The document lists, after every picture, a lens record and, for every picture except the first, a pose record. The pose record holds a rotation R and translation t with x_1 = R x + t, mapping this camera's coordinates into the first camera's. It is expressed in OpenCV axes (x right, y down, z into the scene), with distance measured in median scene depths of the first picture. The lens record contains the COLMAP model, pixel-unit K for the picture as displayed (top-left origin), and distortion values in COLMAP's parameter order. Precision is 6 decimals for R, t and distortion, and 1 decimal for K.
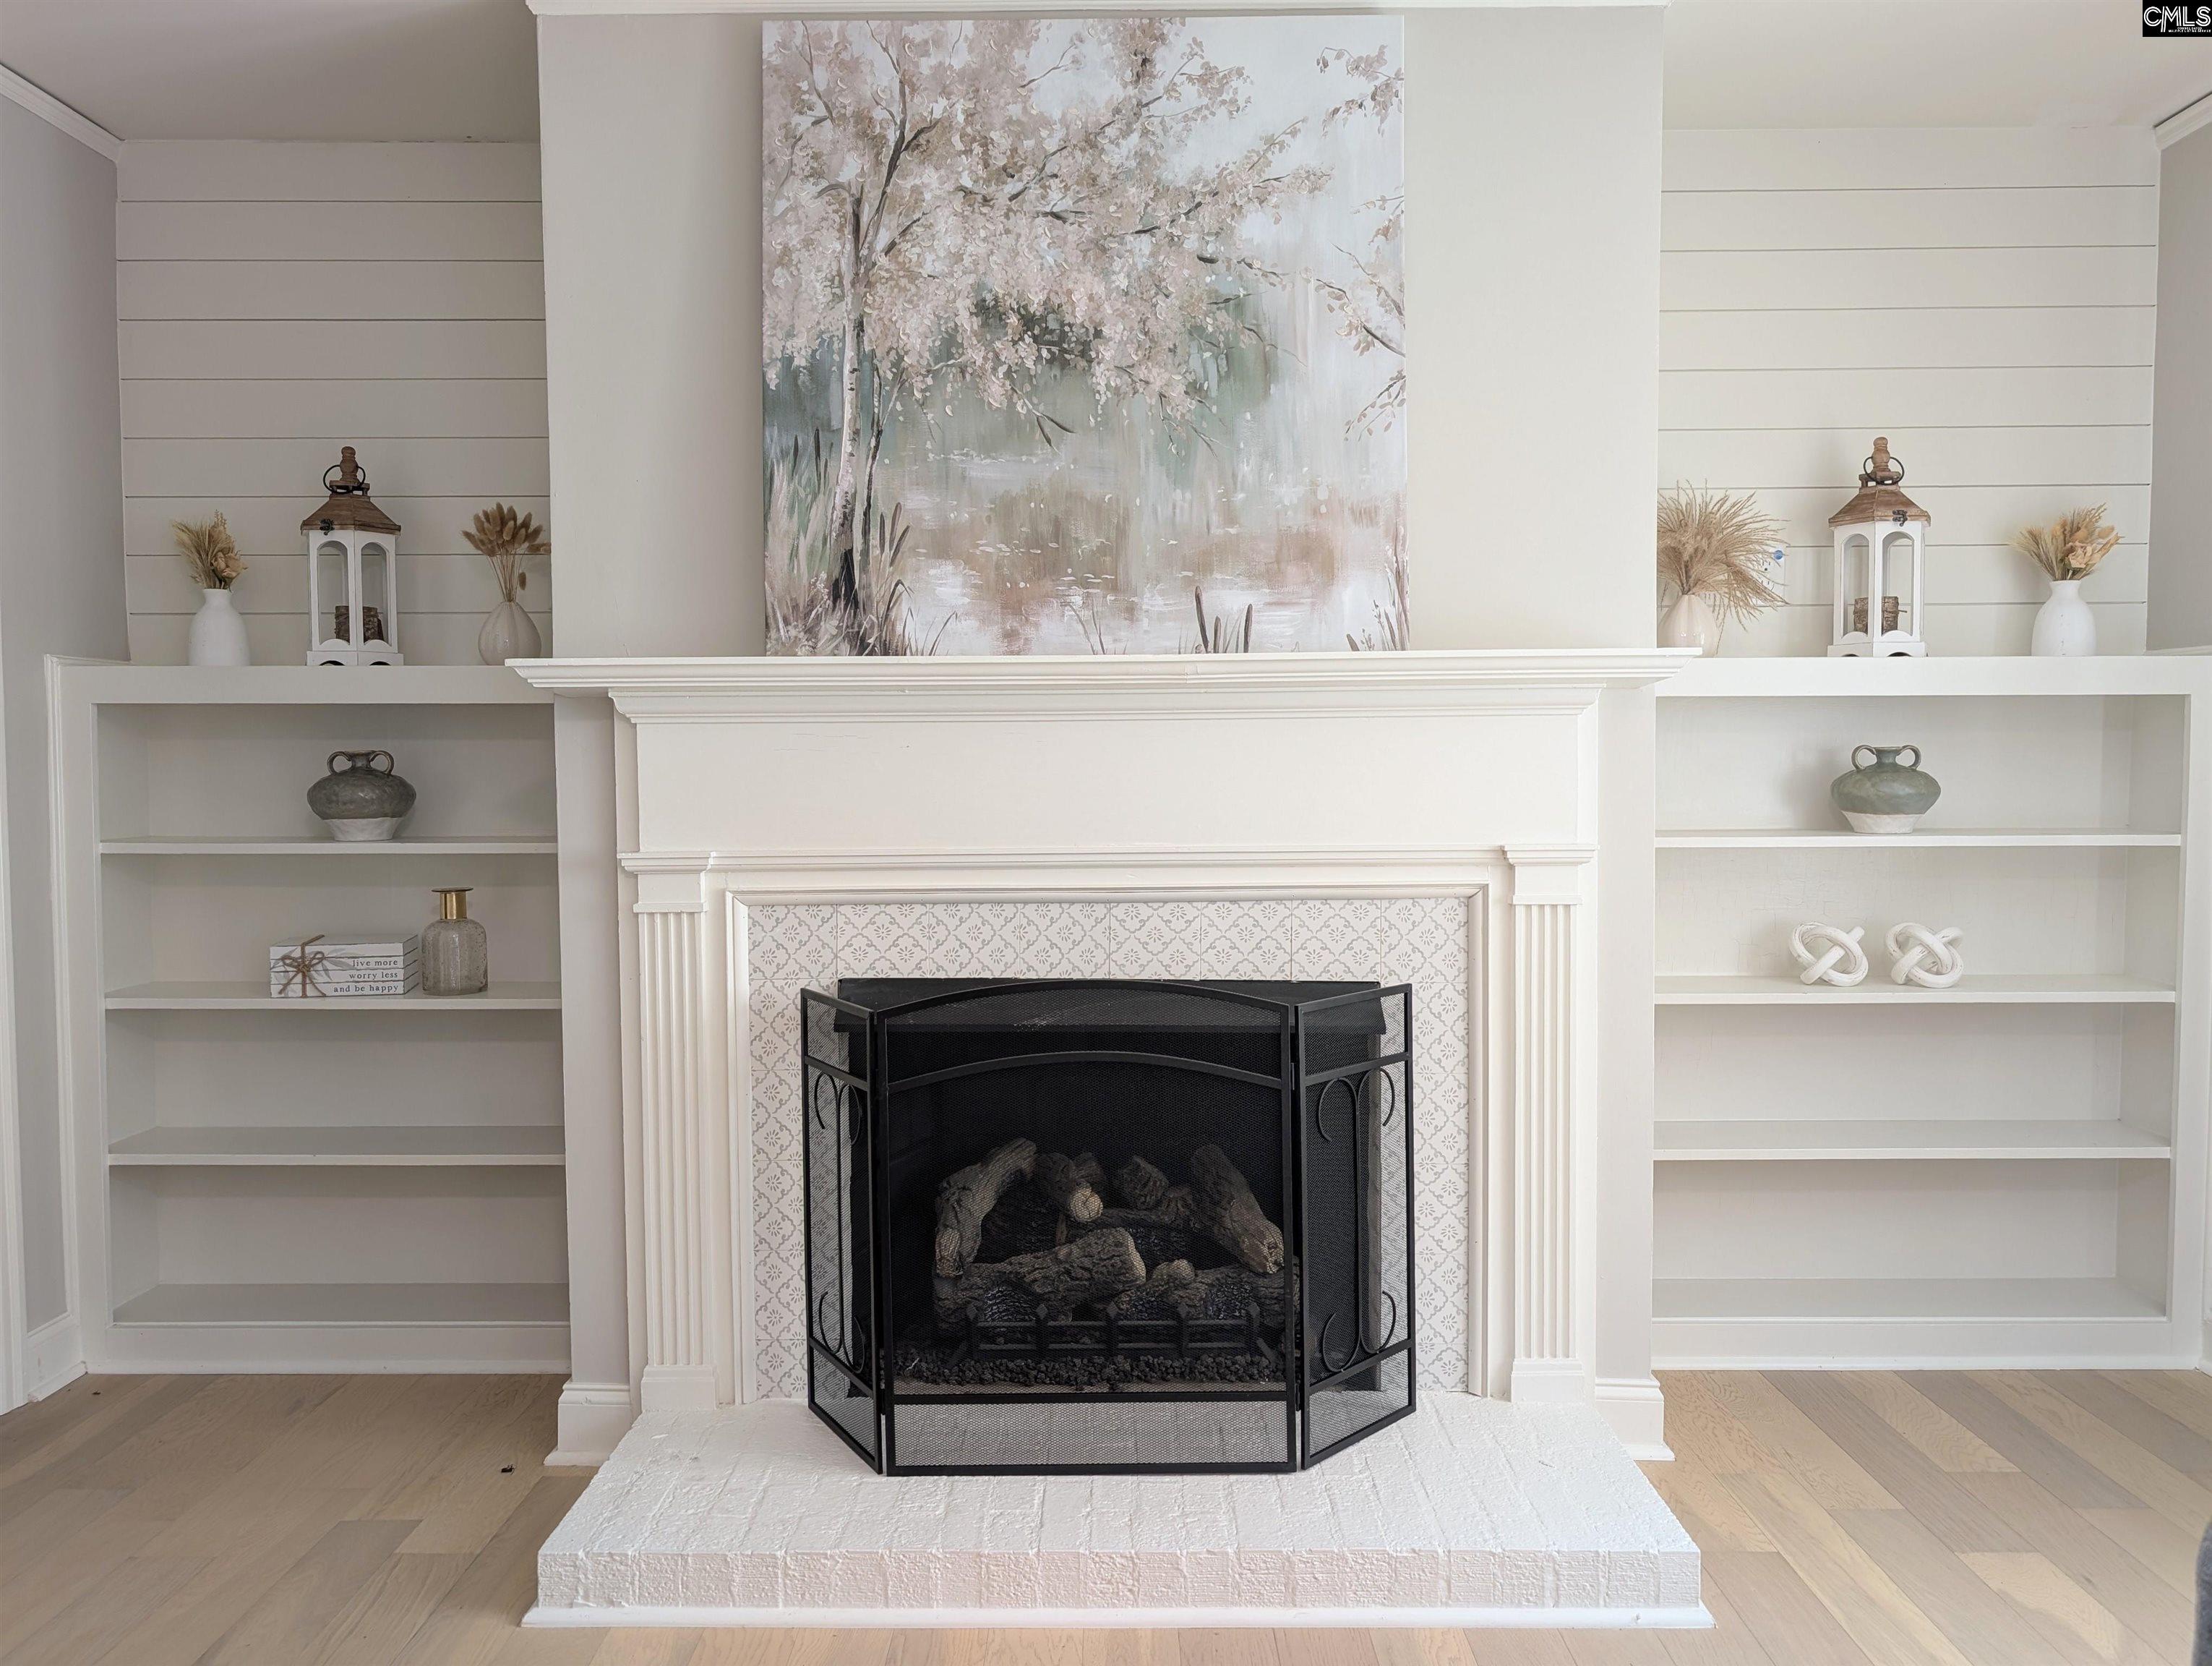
lens RADIAL K [[1555.6, 0, 1106.1], [0, 1555.6, 832.2], [0, 0, 1]] dist [-0.007538, -0.002458]
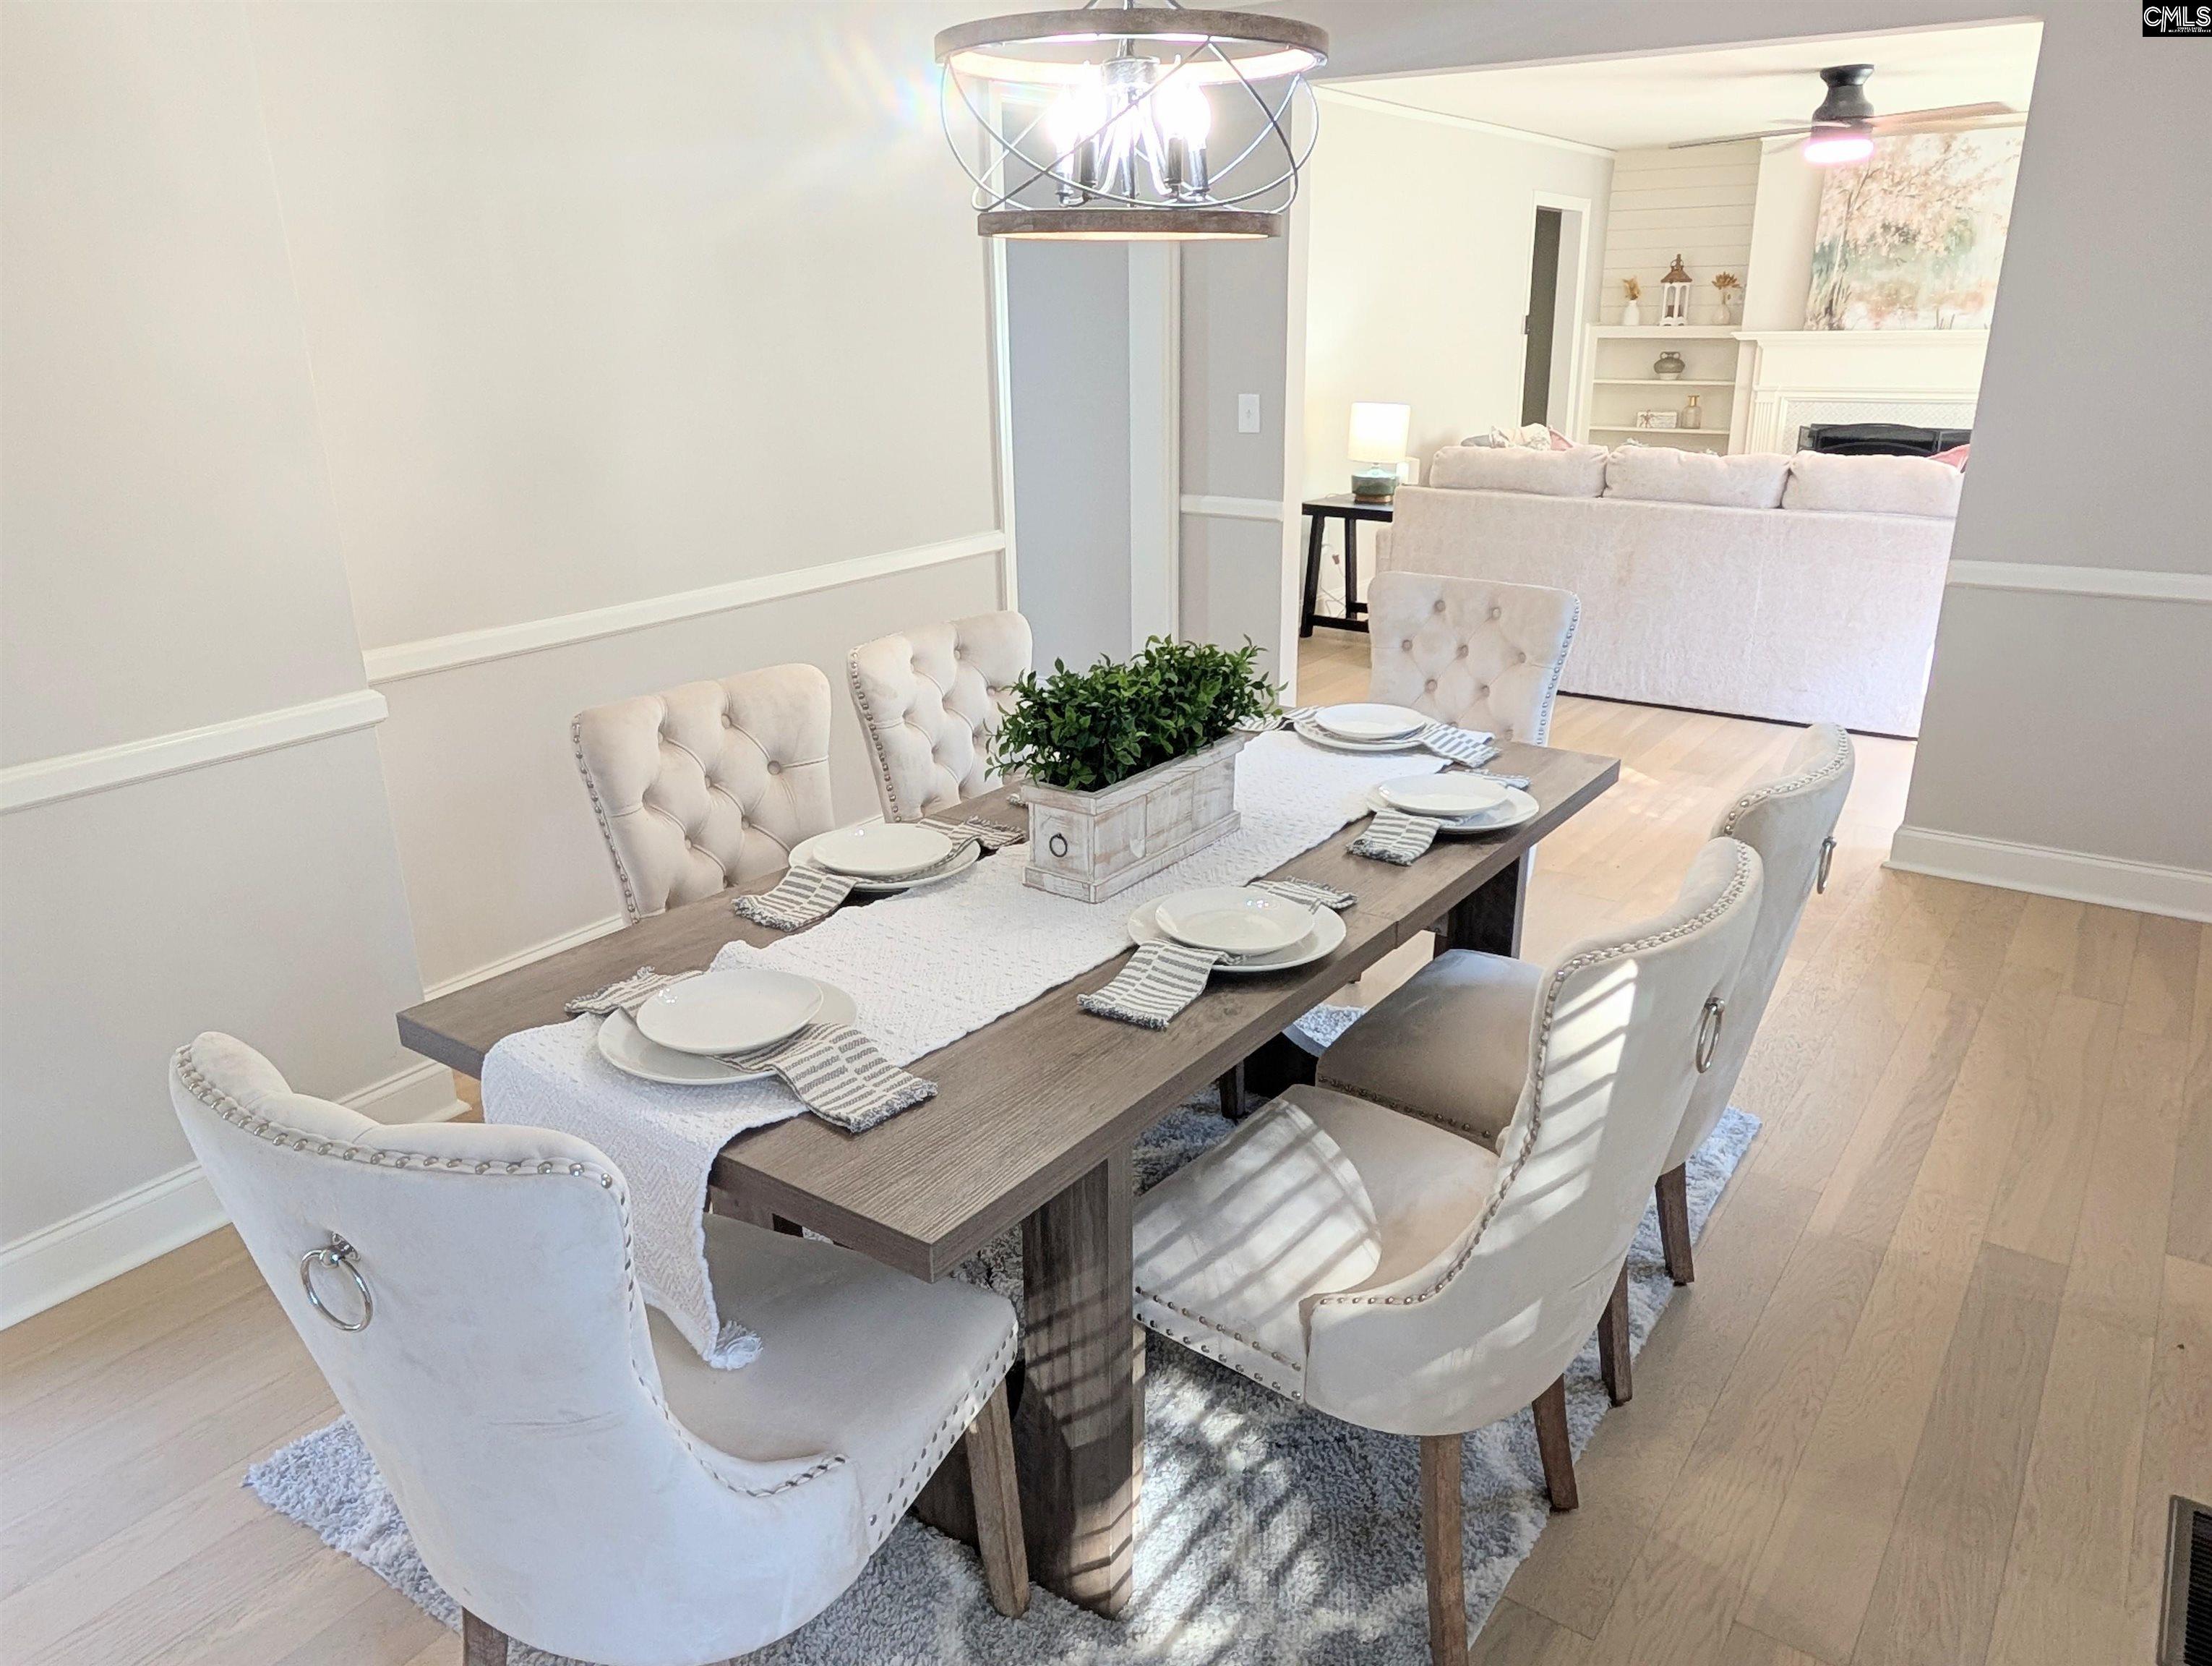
lens RADIAL K [[1484.5, 0, 1105.8], [0, 1484.5, 838.0], [0, 0, 1]] dist [0.000570, -0.000897]
pose [[0.800894, 0.192076, -0.567164, 0.682405], [-0.011851, 0.952058, 0.305689, -0.023583], [0.598689, -0.238103, 0.764774, -2.961553]]
